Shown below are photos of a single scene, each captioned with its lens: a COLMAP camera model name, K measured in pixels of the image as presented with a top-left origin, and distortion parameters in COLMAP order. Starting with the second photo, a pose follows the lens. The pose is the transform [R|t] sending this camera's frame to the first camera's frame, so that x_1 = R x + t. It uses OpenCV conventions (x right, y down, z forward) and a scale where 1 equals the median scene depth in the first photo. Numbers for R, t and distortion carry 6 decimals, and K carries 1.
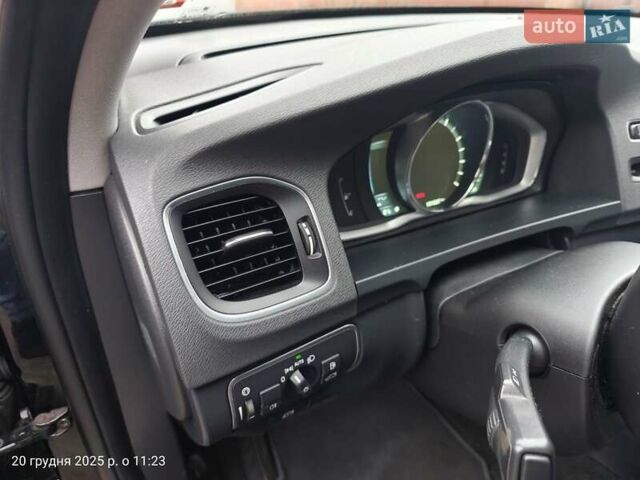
lens RADIAL K [[443.1, 0, 317.5], [0, 443.1, 238.7], [0, 0, 1]] dist [0.028400, -0.024455]
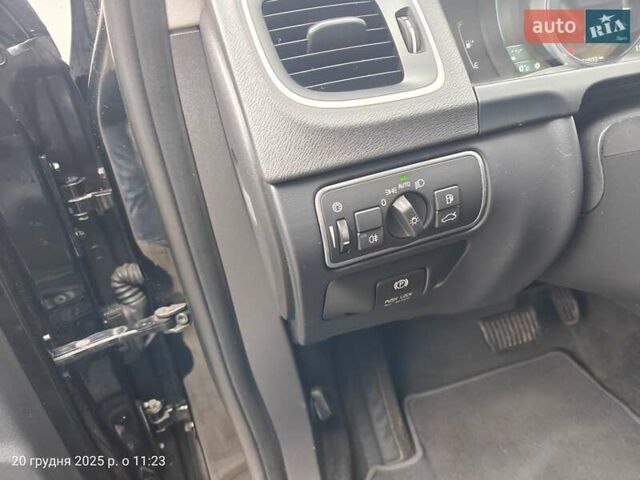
lens RADIAL K [[443.1, 0, 332.9], [0, 443.1, 243.9], [0, 0, 1]] dist [0.028400, -0.024455]
pose [[0.953995, -0.039185, -0.297250, 0.070301], [0.011818, 0.995567, -0.093311, 0.449120], [0.299589, 0.085505, 0.950229, 0.190654]]
